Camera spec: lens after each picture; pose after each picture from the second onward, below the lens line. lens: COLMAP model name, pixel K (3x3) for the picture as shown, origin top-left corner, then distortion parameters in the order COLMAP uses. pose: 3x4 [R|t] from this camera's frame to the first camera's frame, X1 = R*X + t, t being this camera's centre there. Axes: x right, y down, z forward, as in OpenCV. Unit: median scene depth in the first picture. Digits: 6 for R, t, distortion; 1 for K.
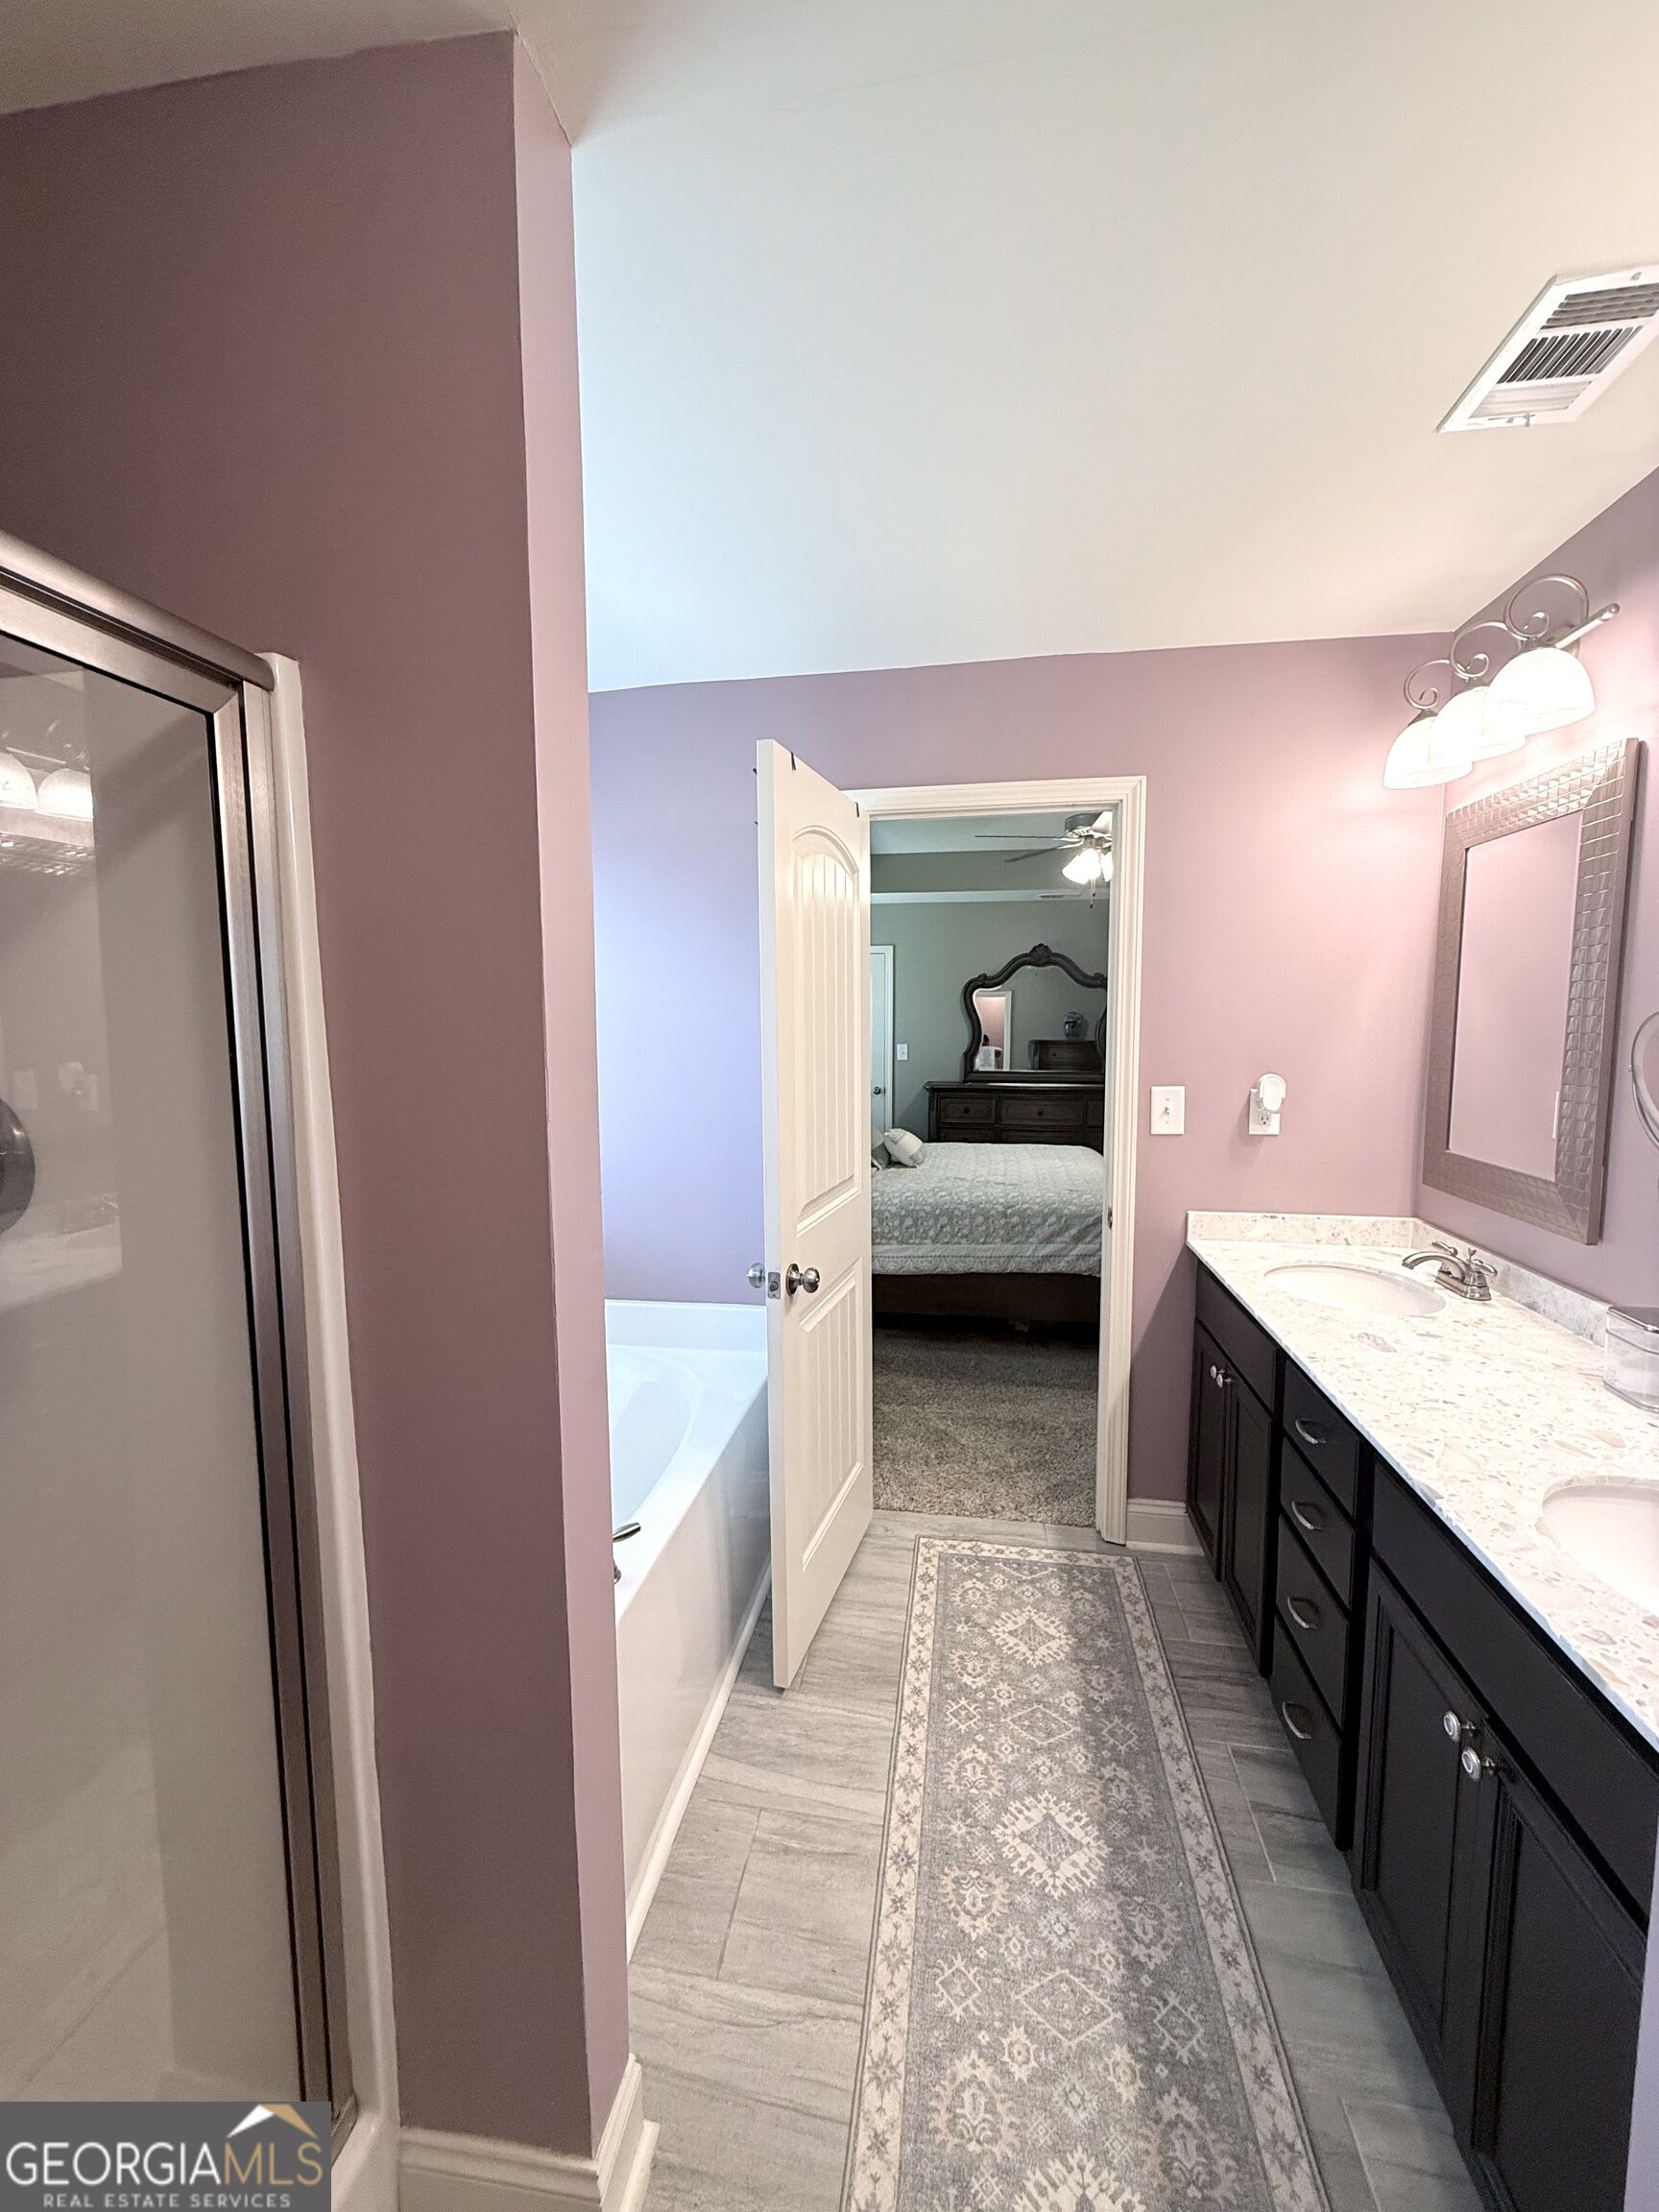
lens RADIAL K [[882.2, 0, 837.9], [0, 882.2, 1108.0], [0, 0, 1]] dist [-0.003904, -0.000164]
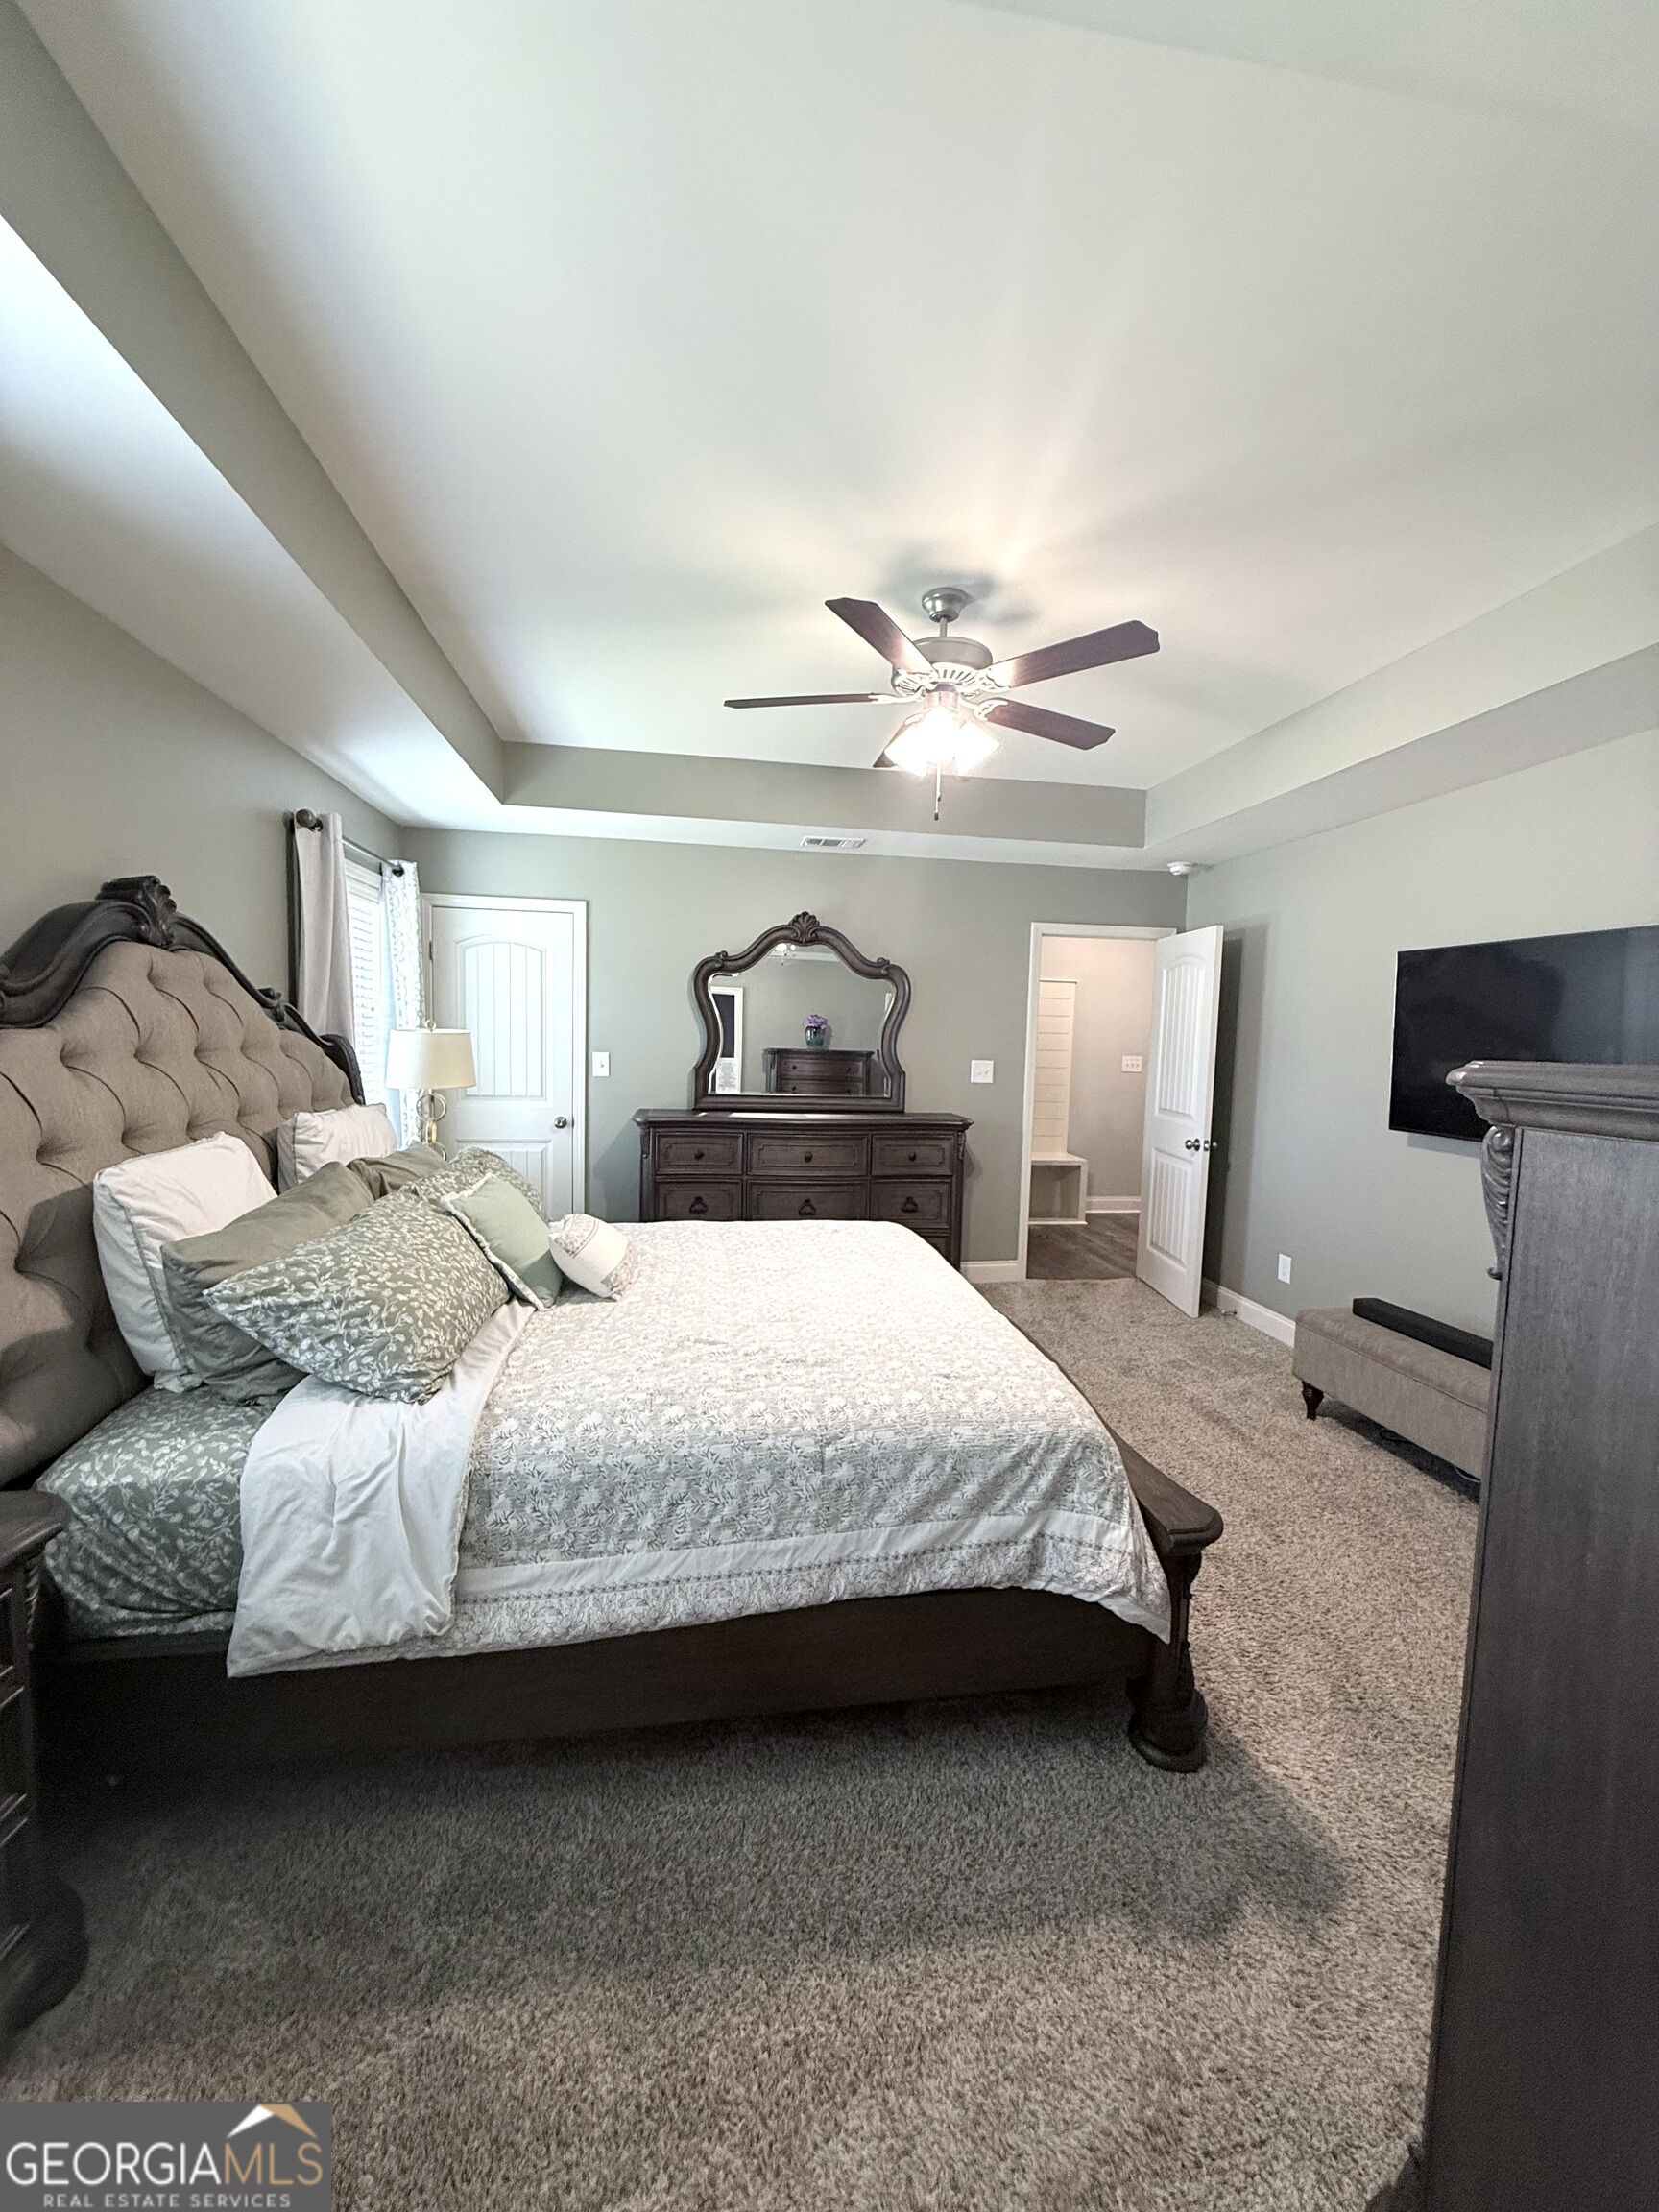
lens RADIAL K [[882.2, 0, 830.4], [0, 882.2, 1106.5], [0, 0, 1]] dist [-0.003904, -0.000164]
pose [[0.951324, 0.001369, 0.308188, 0.049629], [0.001037, 0.999970, -0.007644, -0.039754], [-0.308190, 0.007591, 0.951295, 0.476131]]
